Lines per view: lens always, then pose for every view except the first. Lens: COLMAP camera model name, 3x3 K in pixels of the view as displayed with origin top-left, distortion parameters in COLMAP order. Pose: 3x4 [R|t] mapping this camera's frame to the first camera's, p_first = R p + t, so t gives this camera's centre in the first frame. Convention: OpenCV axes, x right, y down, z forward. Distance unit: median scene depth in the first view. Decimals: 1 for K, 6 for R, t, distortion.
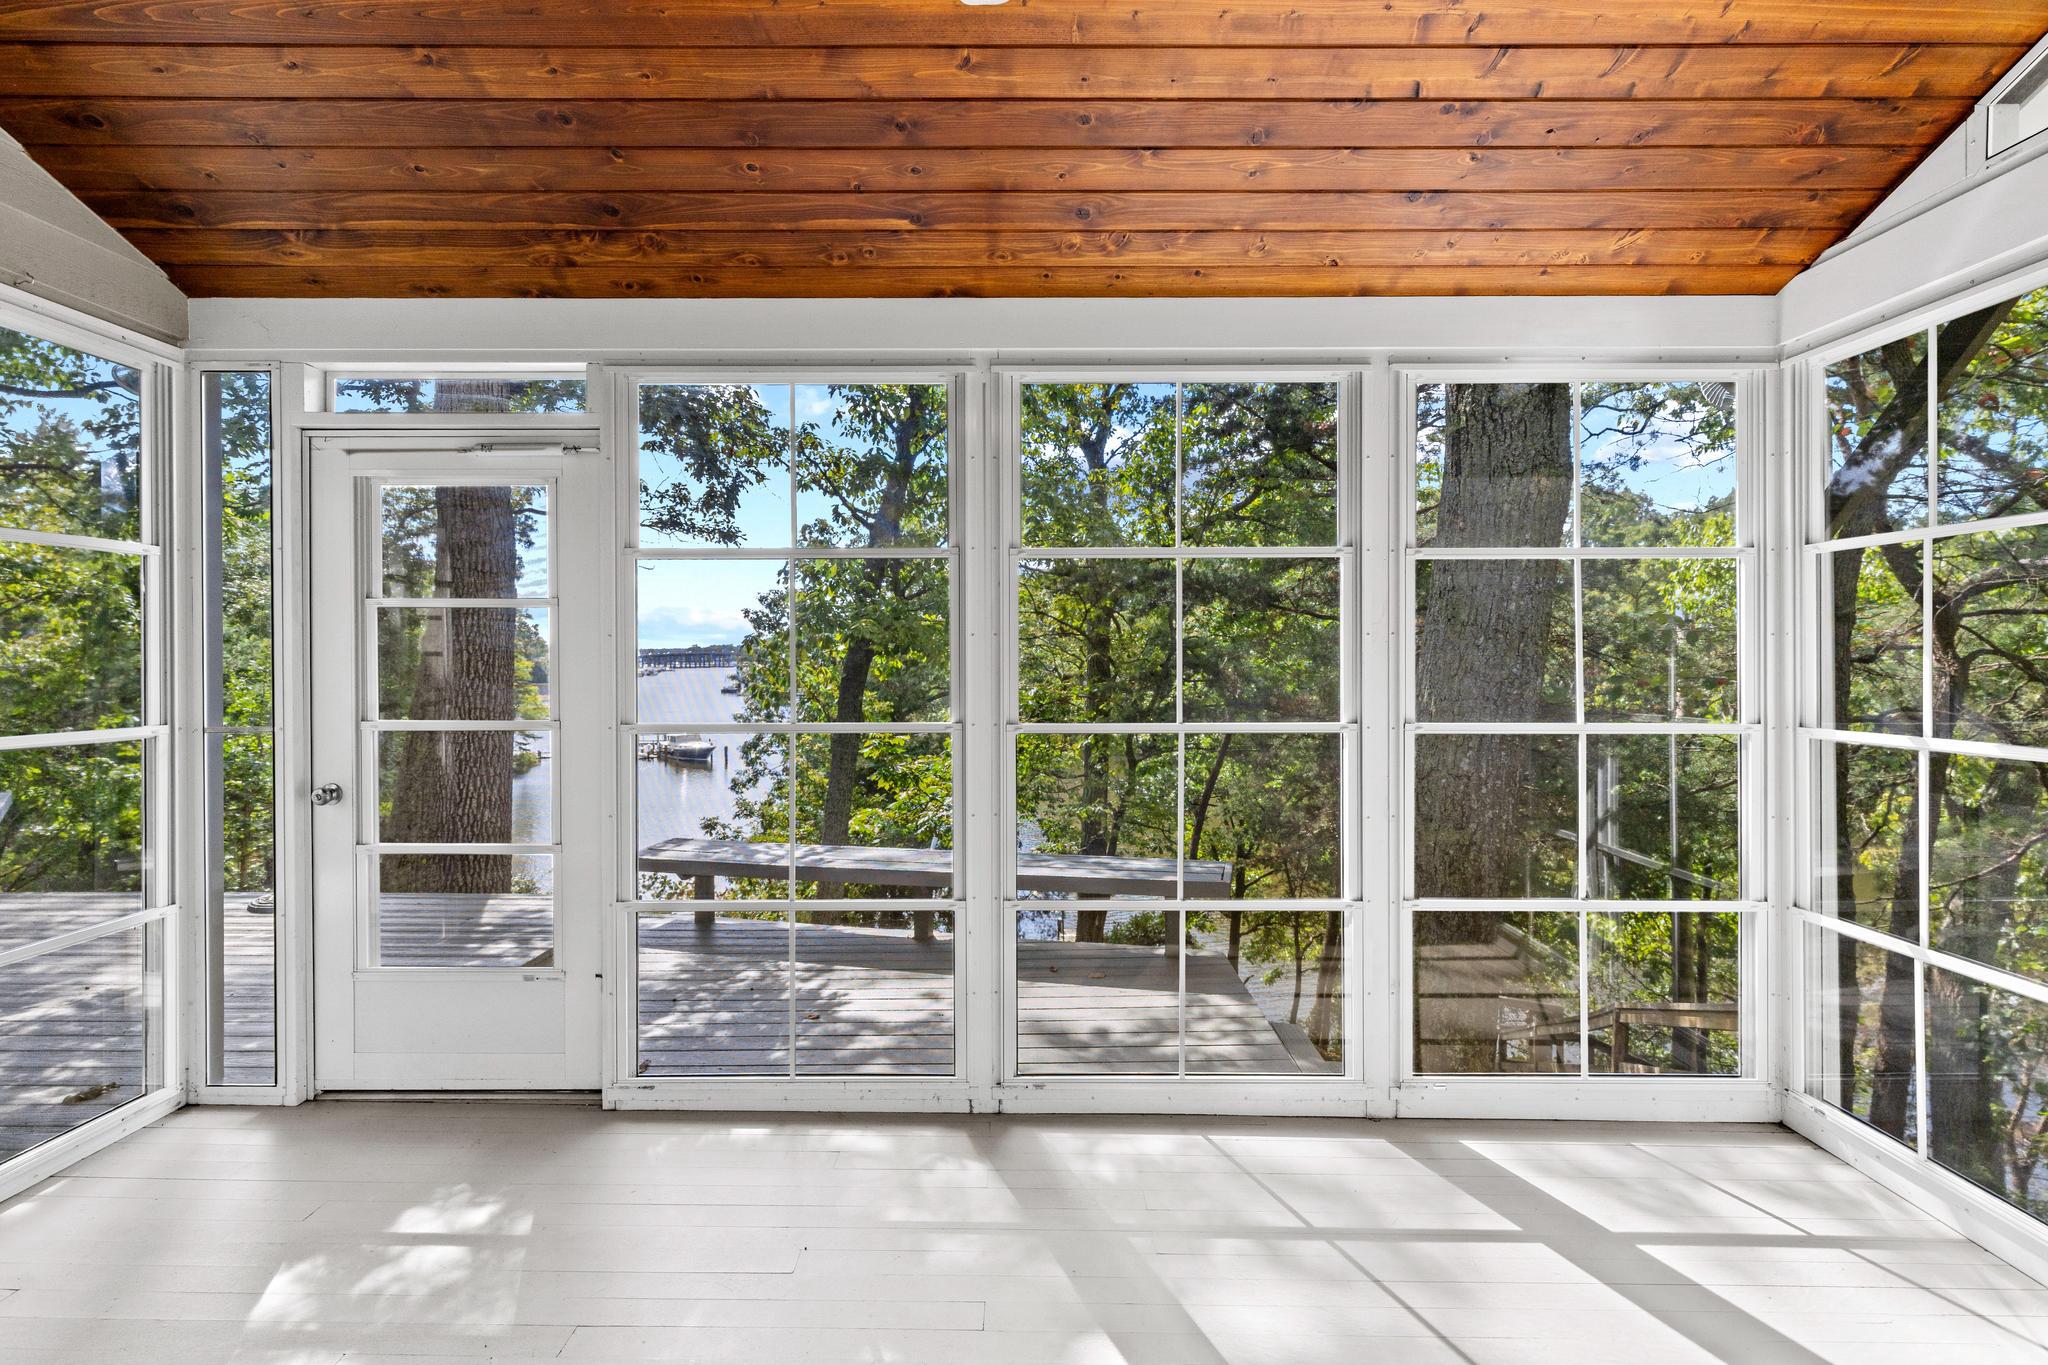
lens RADIAL K [[925.3, 0, 1021.6], [0, 925.3, 667.7], [0, 0, 1]] dist [0.004897, -0.001323]
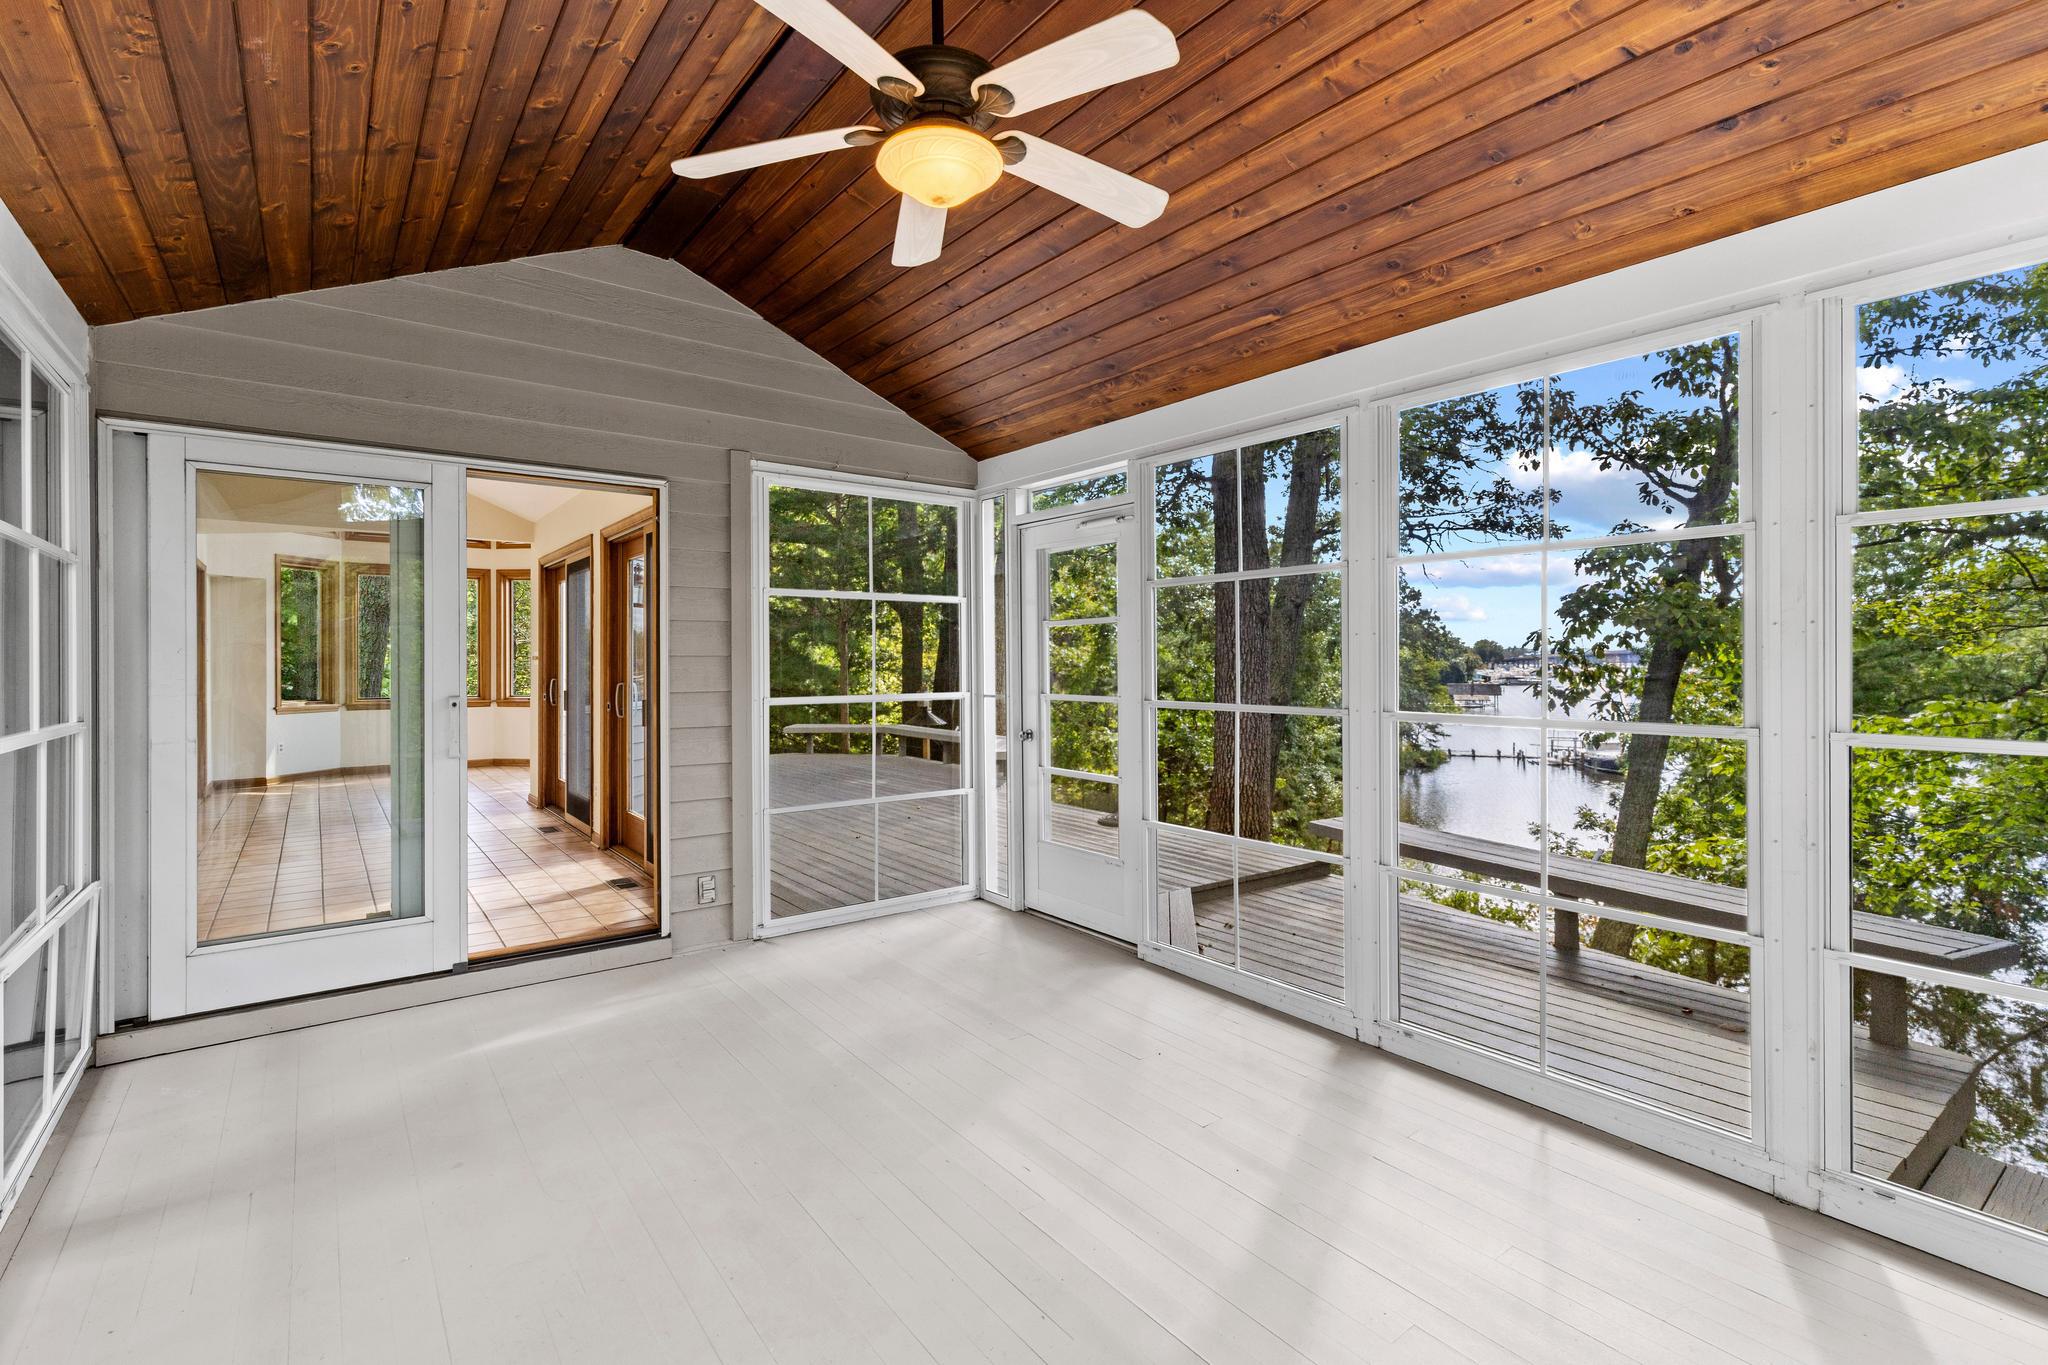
lens RADIAL K [[925.3, 0, 1029.3], [0, 925.3, 660.8], [0, 0, 1]] dist [0.004897, -0.001323]
pose [[0.613176, -0.000779, -0.789946, 0.629616], [-0.005161, 0.999974, -0.004992, 0.008299], [0.789930, 0.007138, 0.613156, -0.053316]]
